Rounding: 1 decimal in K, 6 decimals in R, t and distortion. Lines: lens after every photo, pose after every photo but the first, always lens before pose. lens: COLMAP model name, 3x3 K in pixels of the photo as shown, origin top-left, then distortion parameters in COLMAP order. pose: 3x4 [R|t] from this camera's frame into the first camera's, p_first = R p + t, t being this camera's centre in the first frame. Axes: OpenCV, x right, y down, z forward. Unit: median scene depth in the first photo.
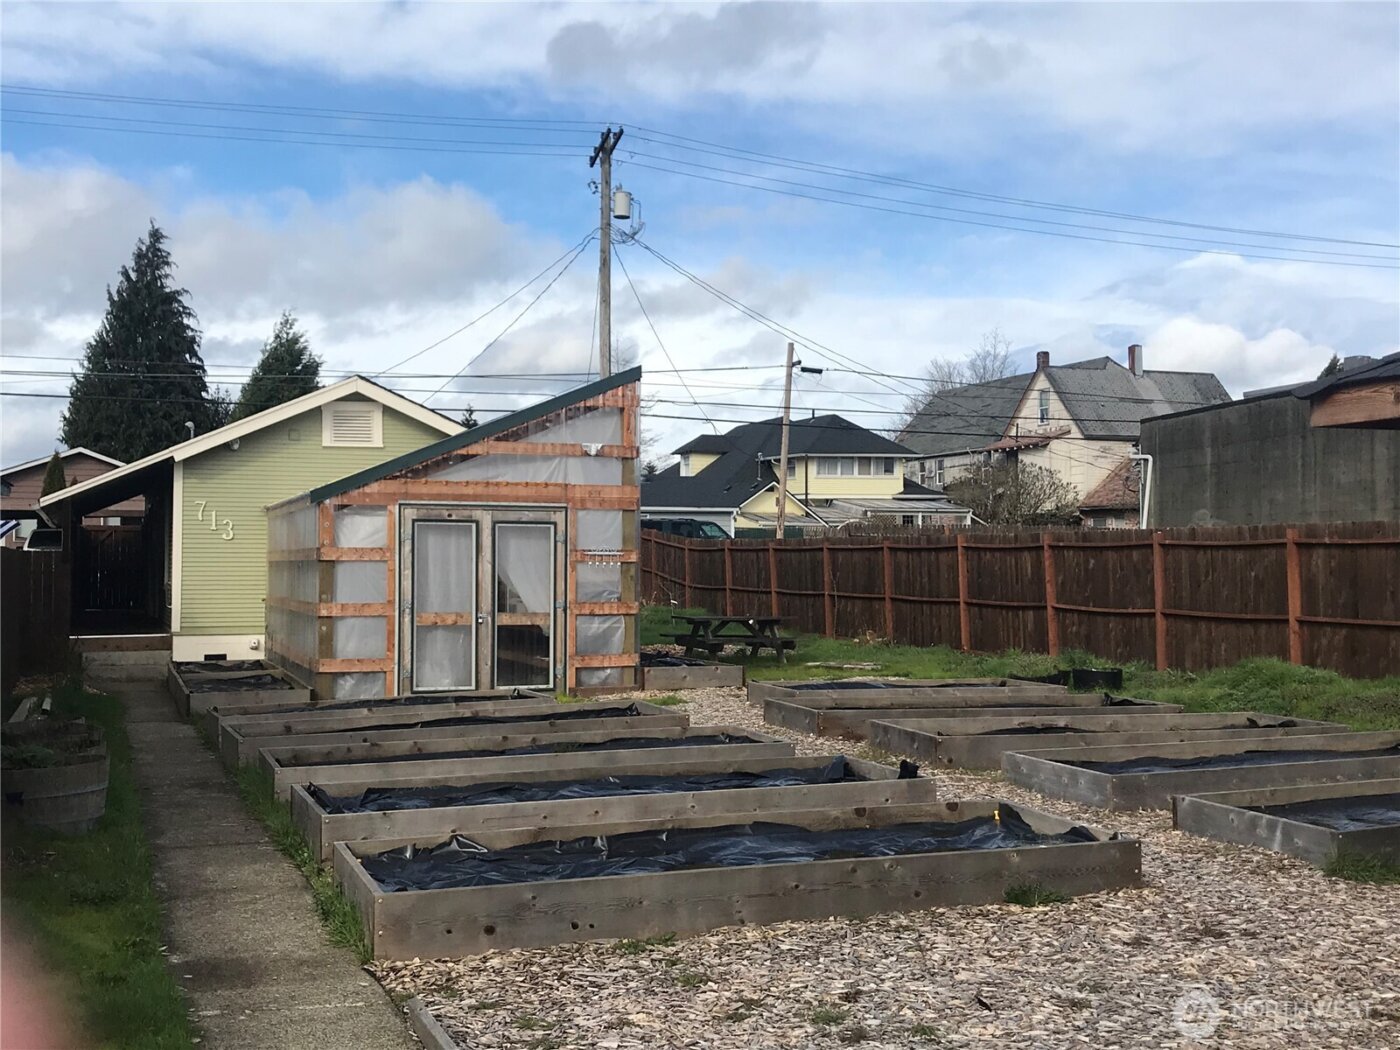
lens RADIAL K [[1643.9, 0, 701.7], [0, 1643.9, 525.6], [0, 0, 1]] dist [0.024066, 0.000000]
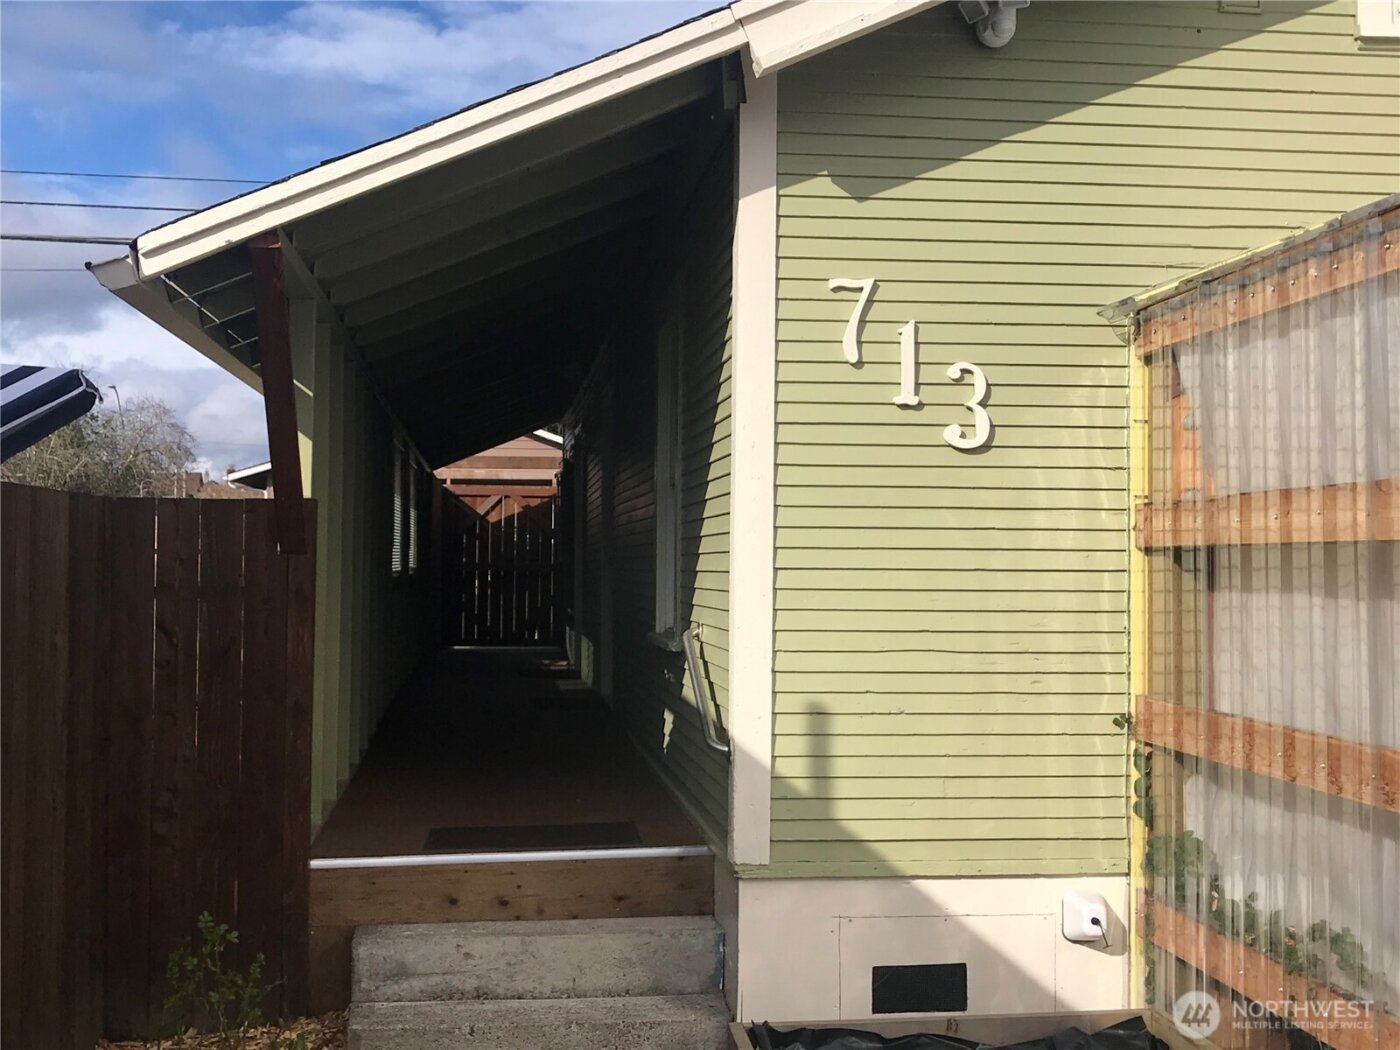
lens RADIAL K [[1643.9, 0, 702.2], [0, 1643.9, 518.0], [0, 0, 1]] dist [0.024066, 0.000000]
pose [[0.973969, -0.010178, -0.226453, -0.273737], [0.008311, 0.999923, -0.009199, 0.020463], [0.226529, 0.007077, 0.973979, 0.779850]]
